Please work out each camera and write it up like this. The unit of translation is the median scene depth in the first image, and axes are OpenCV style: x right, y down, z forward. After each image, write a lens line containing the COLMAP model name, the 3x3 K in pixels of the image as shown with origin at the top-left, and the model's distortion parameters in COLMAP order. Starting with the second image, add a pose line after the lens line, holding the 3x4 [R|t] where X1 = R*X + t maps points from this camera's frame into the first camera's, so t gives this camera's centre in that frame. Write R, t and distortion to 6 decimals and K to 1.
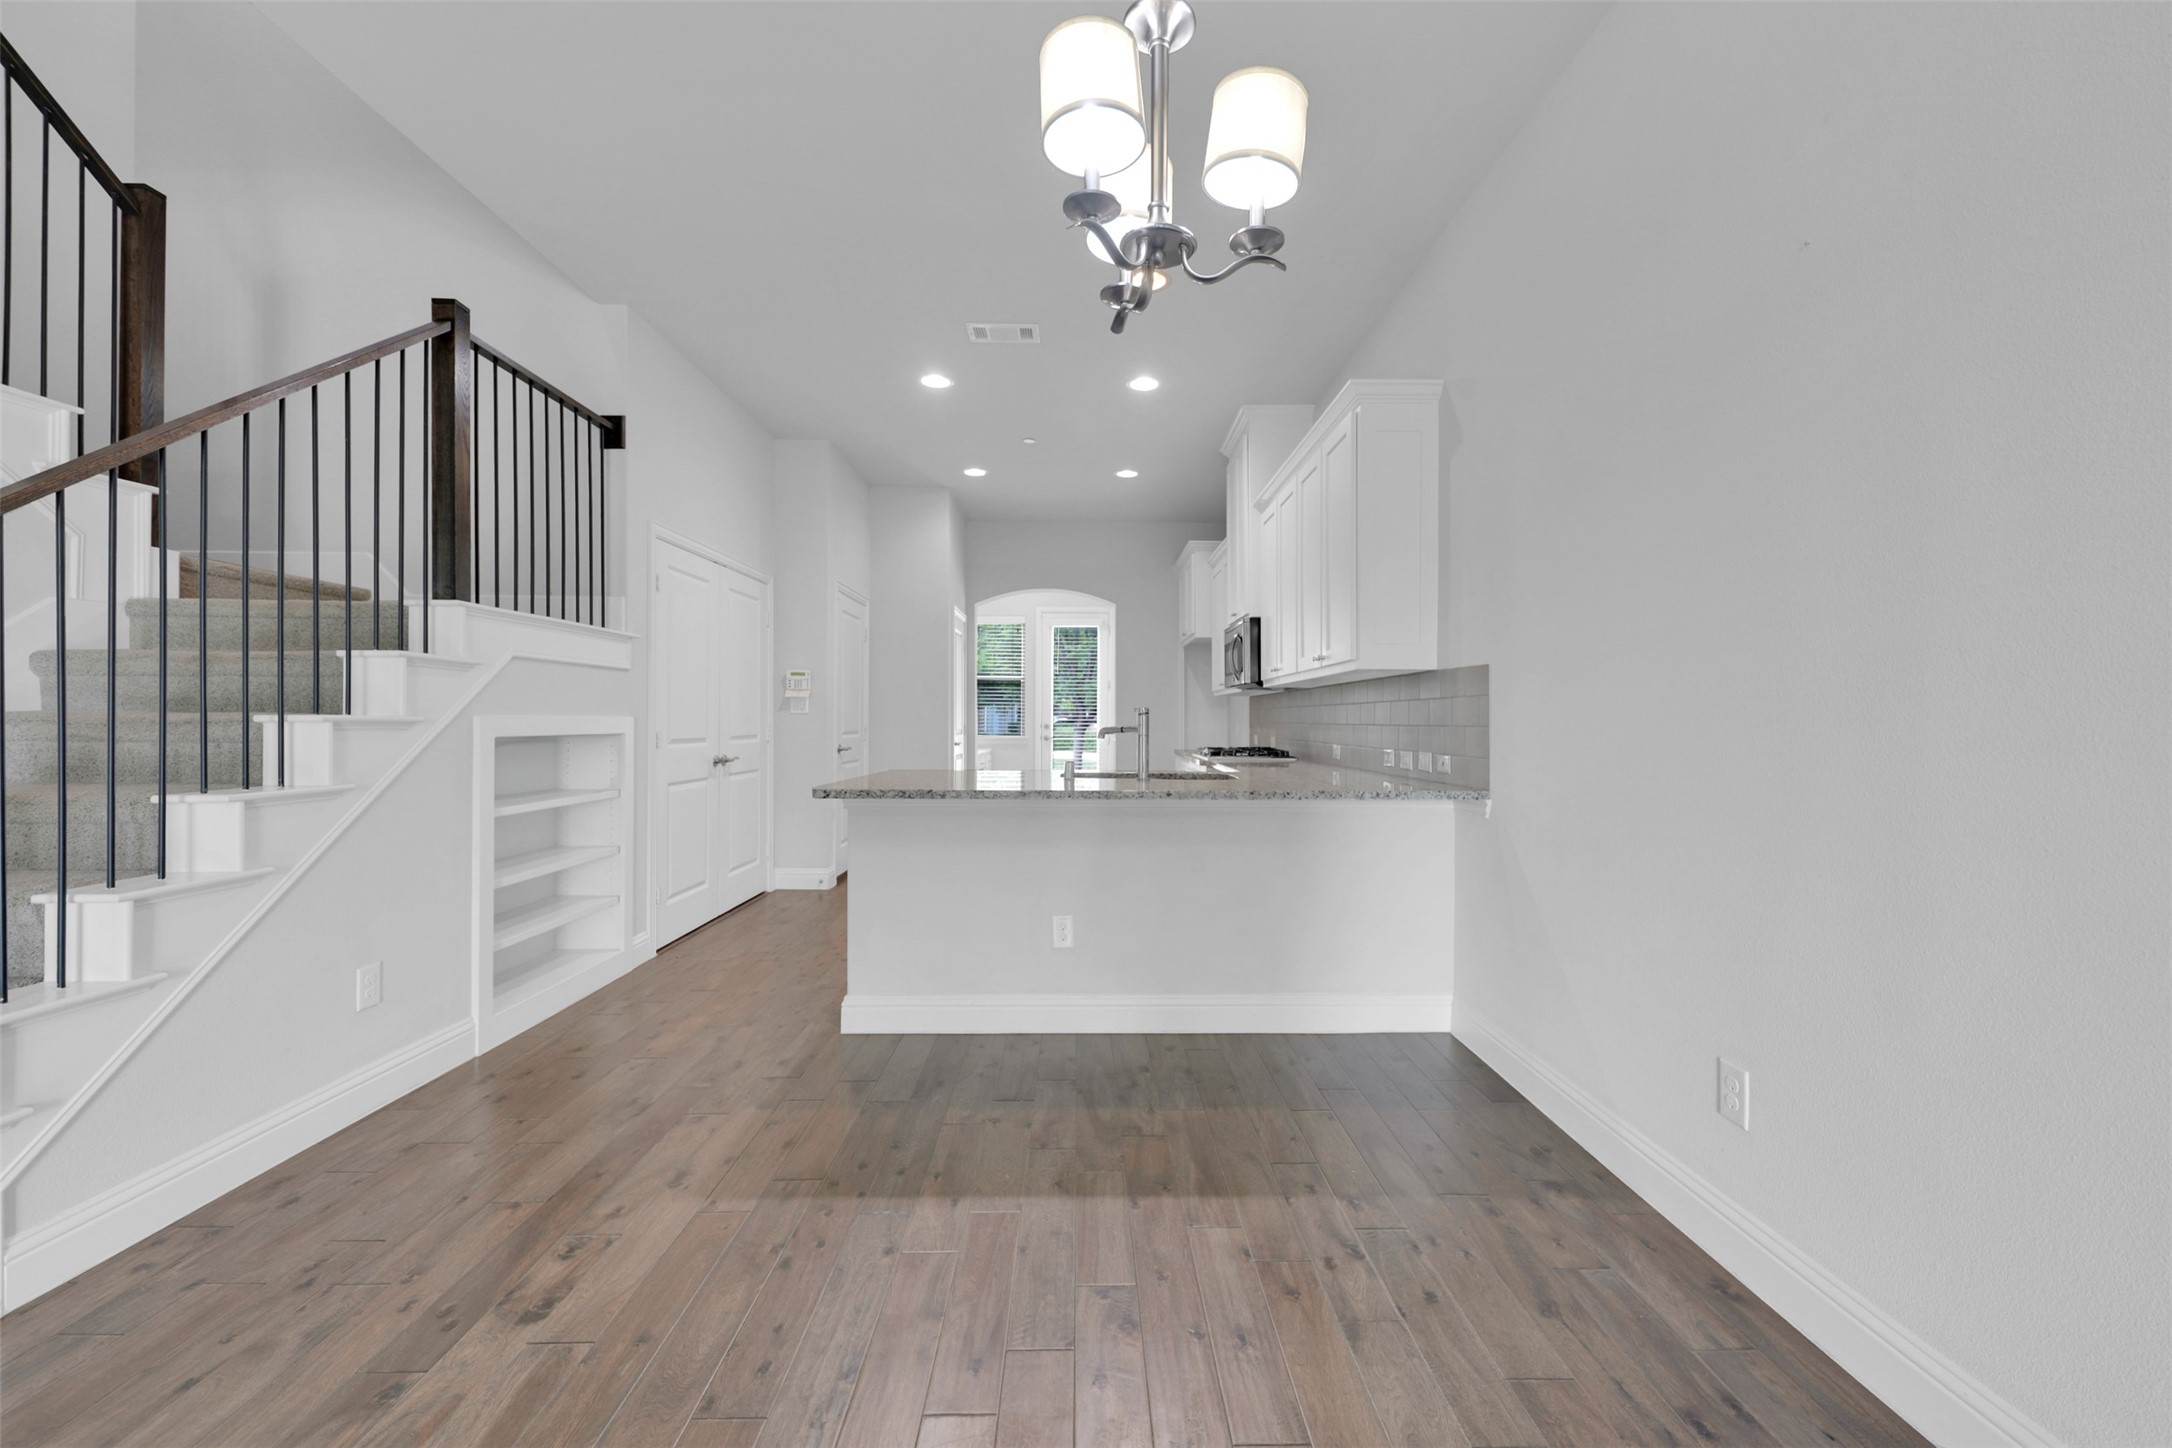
lens RADIAL K [[885.7, 0, 1085.7], [0, 885.7, 714.8], [0, 0, 1]] dist [0.008956, -0.000782]
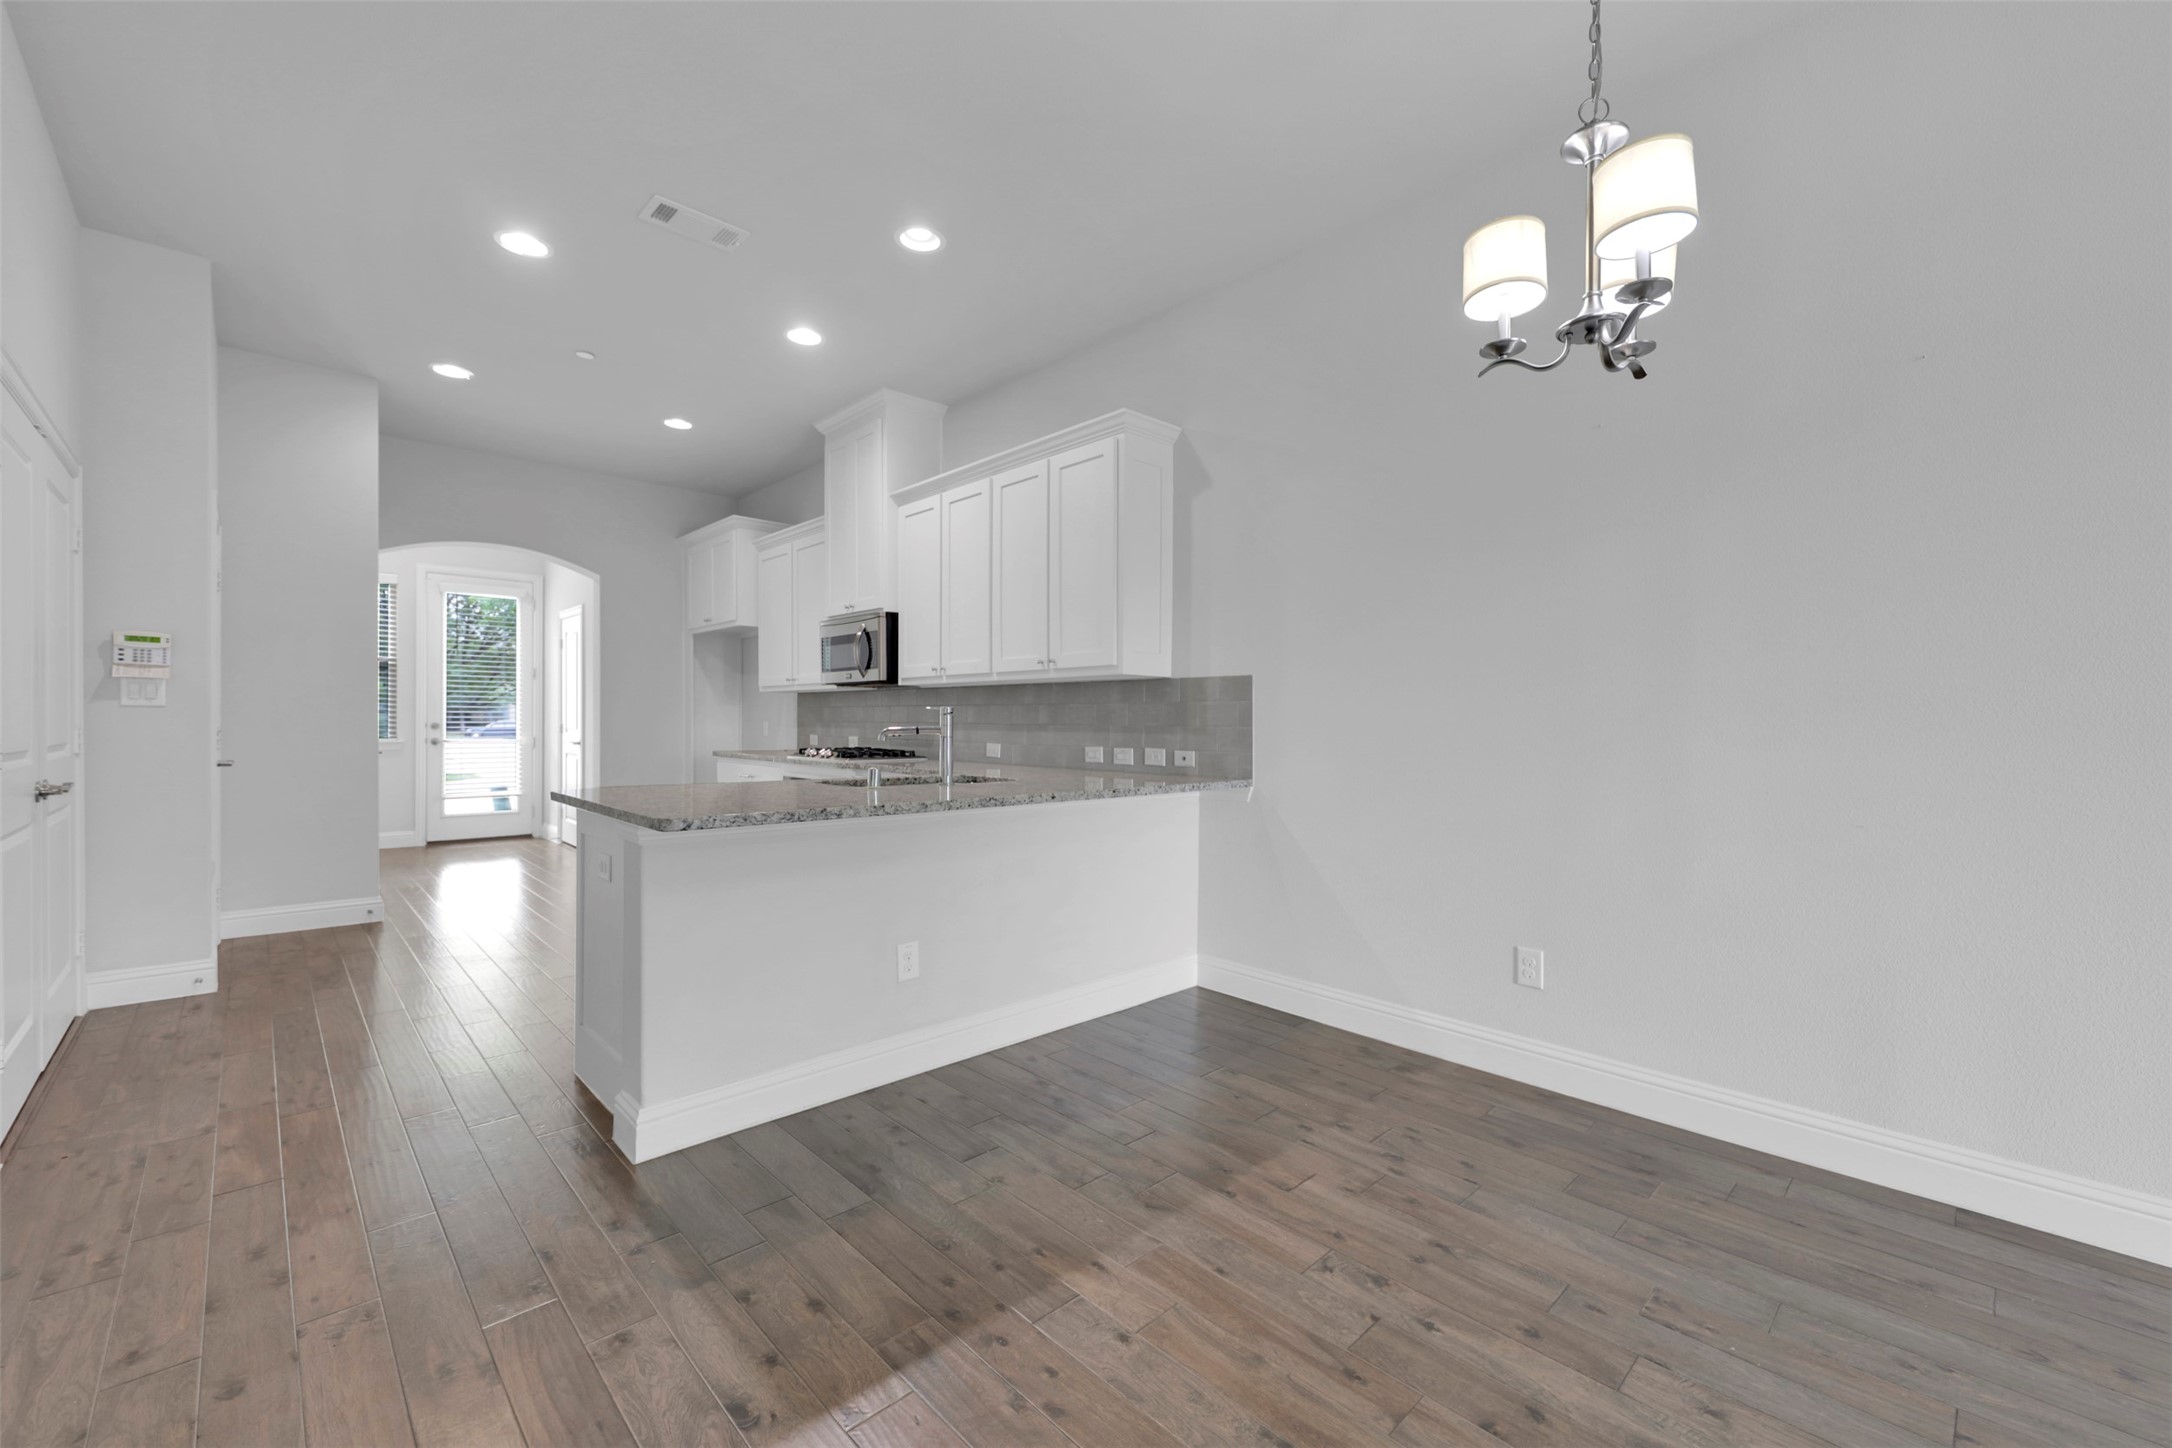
lens RADIAL K [[885.7, 0, 1101.8], [0, 885.7, 727.2], [0, 0, 1]] dist [0.008956, -0.000782]
pose [[0.728698, -0.003170, 0.684828, -0.479969], [-0.007861, 0.999885, 0.012993, 0.000060], [-0.684790, -0.014851, 0.728589, 0.229825]]
